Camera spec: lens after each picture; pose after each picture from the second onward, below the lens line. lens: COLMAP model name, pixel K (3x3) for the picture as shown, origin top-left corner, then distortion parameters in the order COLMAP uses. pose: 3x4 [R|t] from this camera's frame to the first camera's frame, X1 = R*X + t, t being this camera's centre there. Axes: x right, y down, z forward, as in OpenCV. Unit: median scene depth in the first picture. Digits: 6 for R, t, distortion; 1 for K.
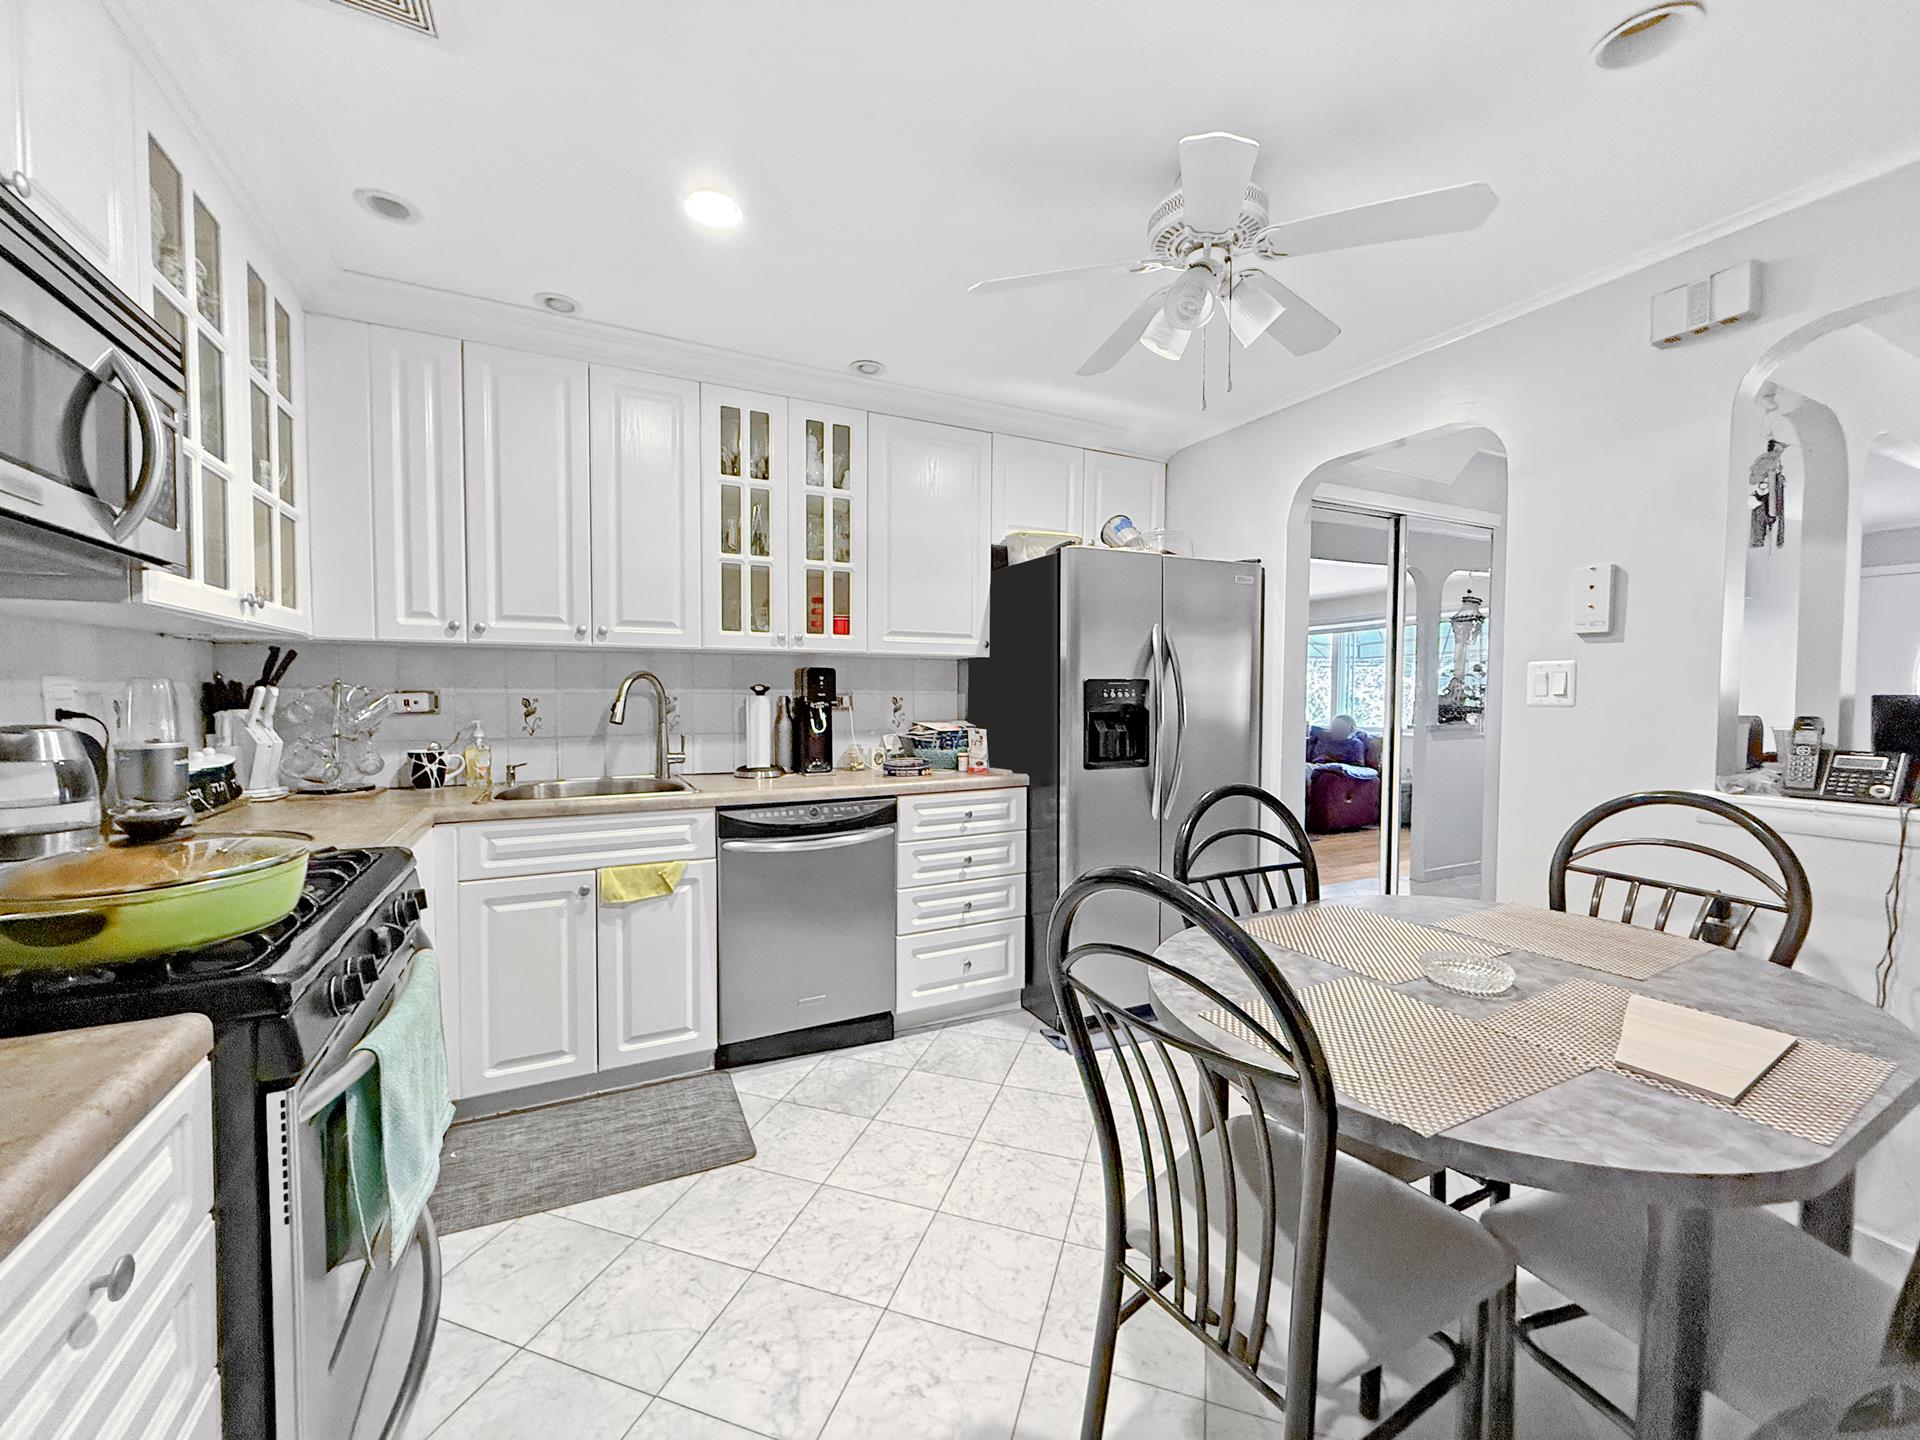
lens RADIAL K [[764.6, 0, 960.5], [0, 764.6, 715.4], [0, 0, 1]] dist [-0.000209, -0.000168]
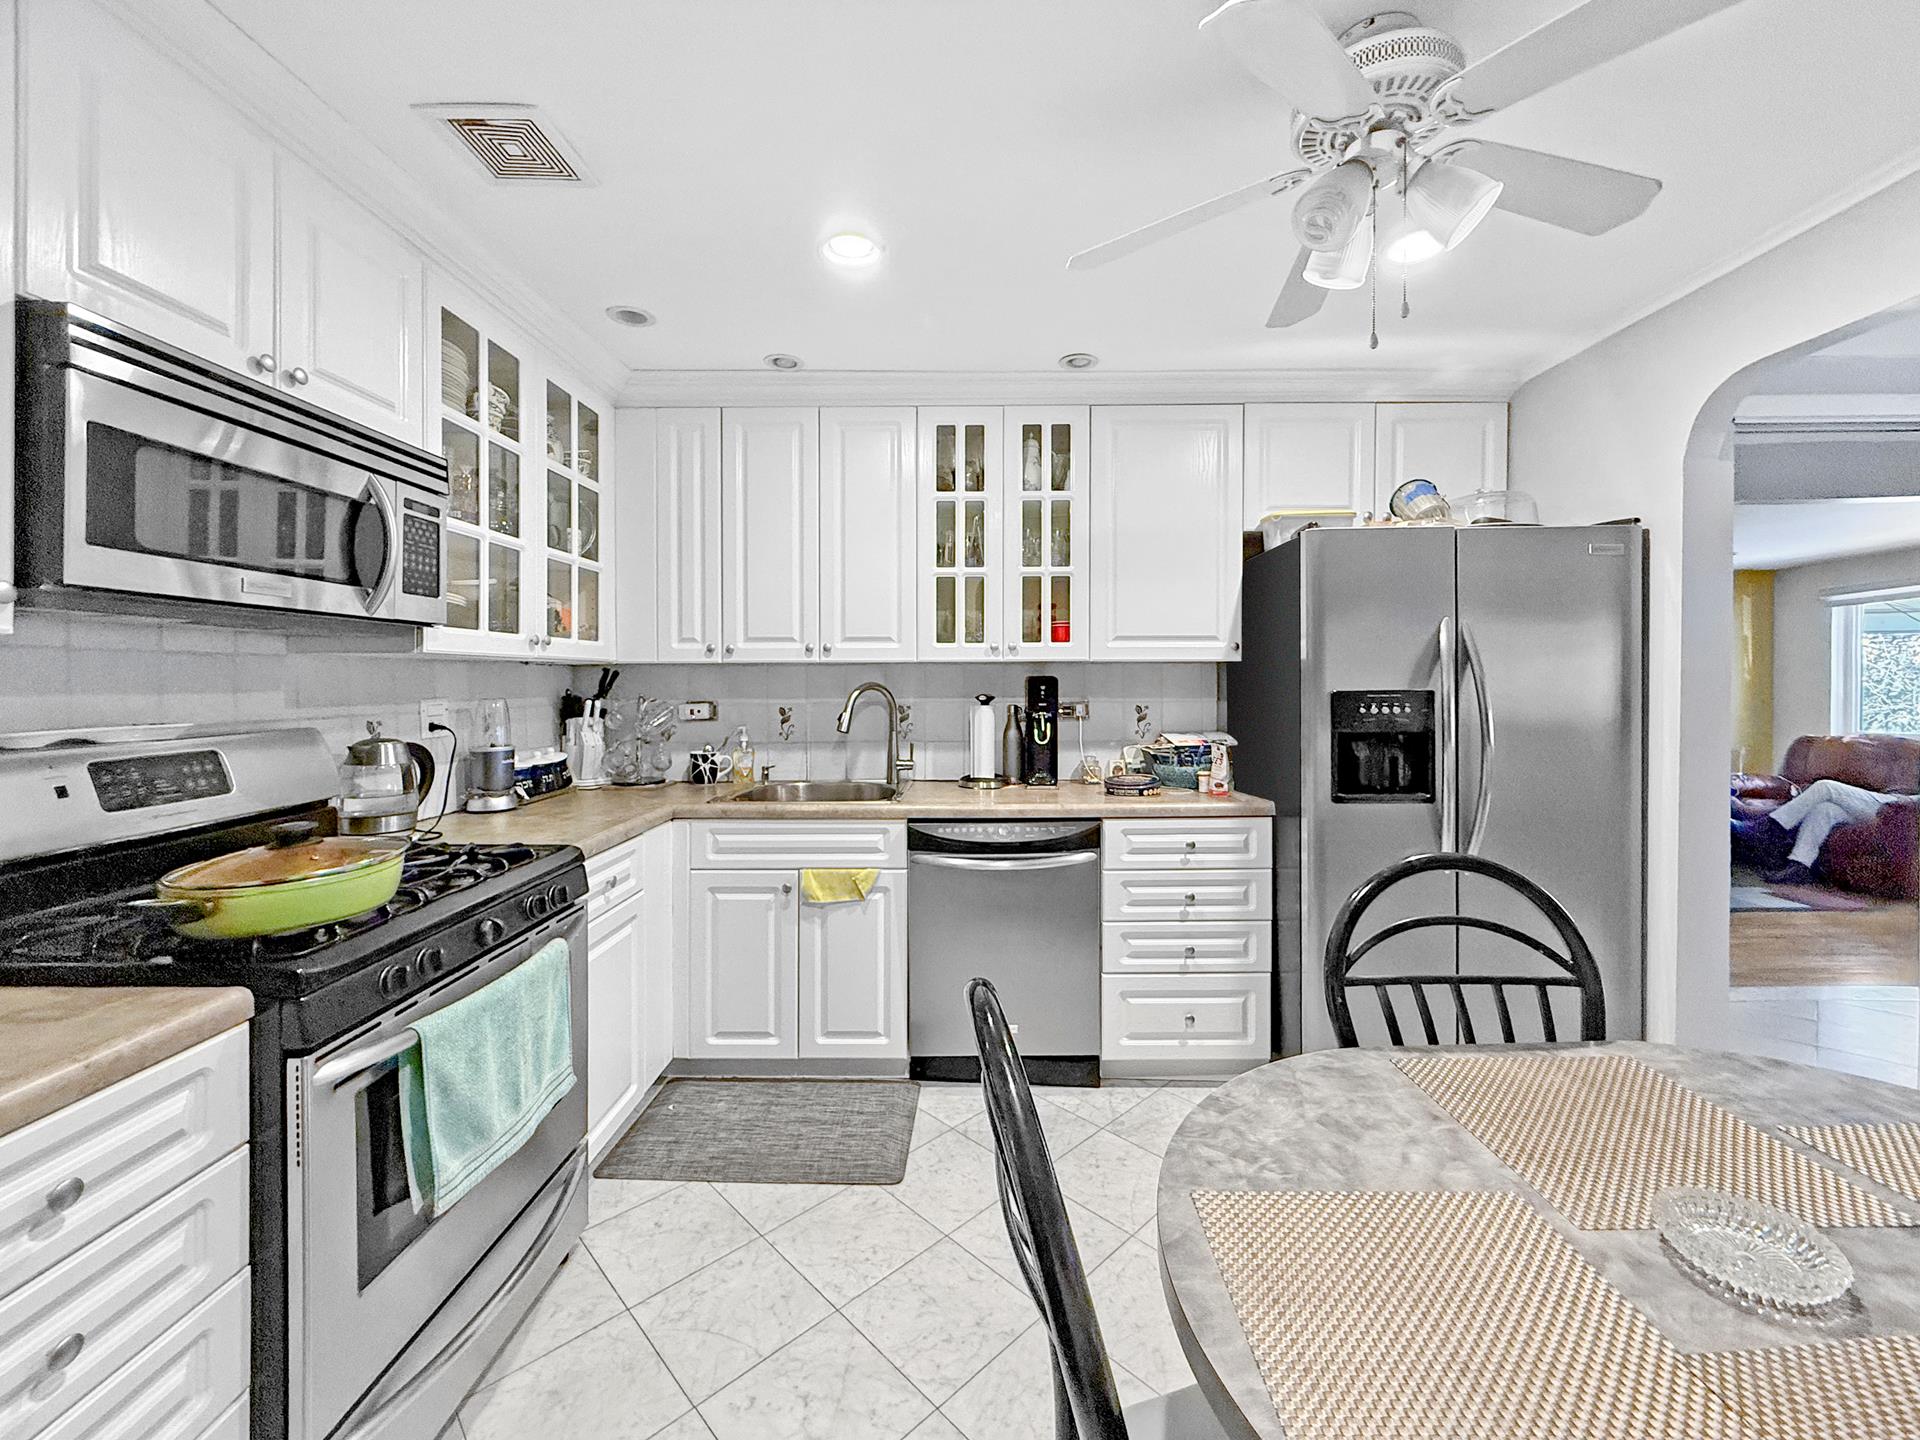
lens RADIAL K [[772.2, 0, 960.4], [0, 772.2, 685.2], [0, 0, 1]] dist [-0.000145, 0.000025]
pose [[0.891007, -0.001975, -0.453985, 0.182990], [-0.010797, 0.999616, -0.025538, -0.028220], [0.453861, 0.027656, 0.890643, 0.095849]]
